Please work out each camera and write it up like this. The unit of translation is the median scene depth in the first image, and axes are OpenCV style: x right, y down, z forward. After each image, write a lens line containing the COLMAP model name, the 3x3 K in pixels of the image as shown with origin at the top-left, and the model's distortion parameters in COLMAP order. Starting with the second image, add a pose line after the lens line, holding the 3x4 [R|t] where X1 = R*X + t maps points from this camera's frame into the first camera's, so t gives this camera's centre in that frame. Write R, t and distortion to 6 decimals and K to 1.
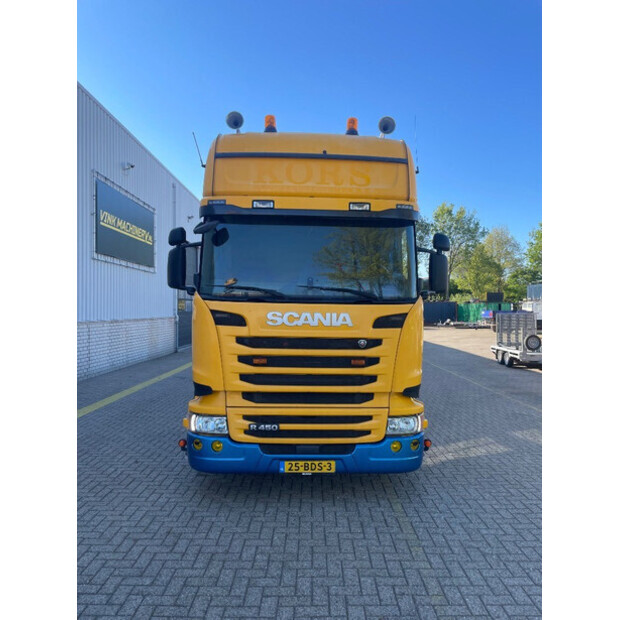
lens RADIAL K [[465.9, 0, 313.5], [0, 465.9, 306.8], [0, 0, 1]] dist [0.086643, -0.106621]
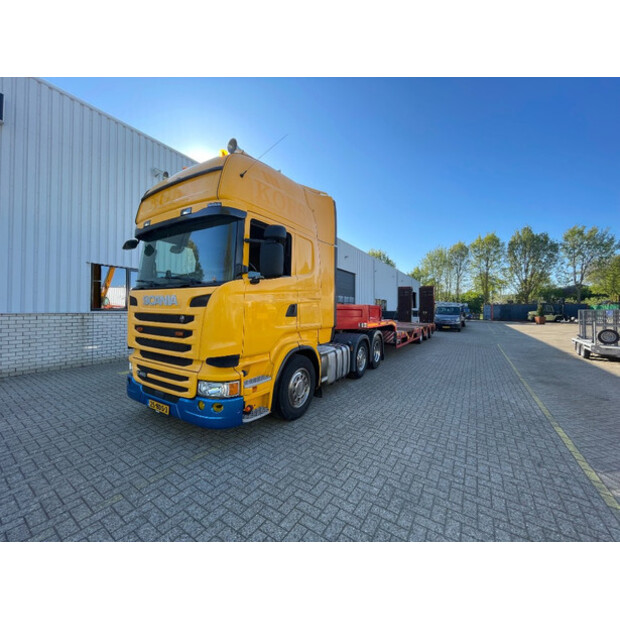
lens RADIAL K [[251.3, 0, 310.1], [0, 251.3, 307.6], [0, 0, 1]] dist [-0.003774, 0.000132]
pose [[0.834473, -0.004601, -0.551029, 0.762746], [0.000751, 0.999974, -0.007212, 0.052855], [0.551048, 0.005605, 0.834455, 0.619465]]
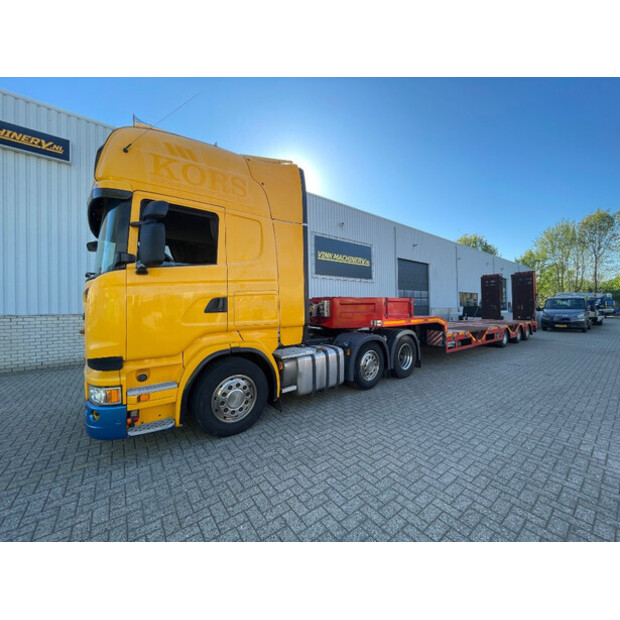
lens RADIAL K [[251.3, 0, 309.6], [0, 251.3, 307.6], [0, 0, 1]] dist [-0.003774, 0.000132]
pose [[0.603536, -0.018446, -0.797123, 0.959003], [0.023104, 0.999717, -0.005642, 0.073088], [0.797001, -0.015011, 0.603791, 1.065980]]
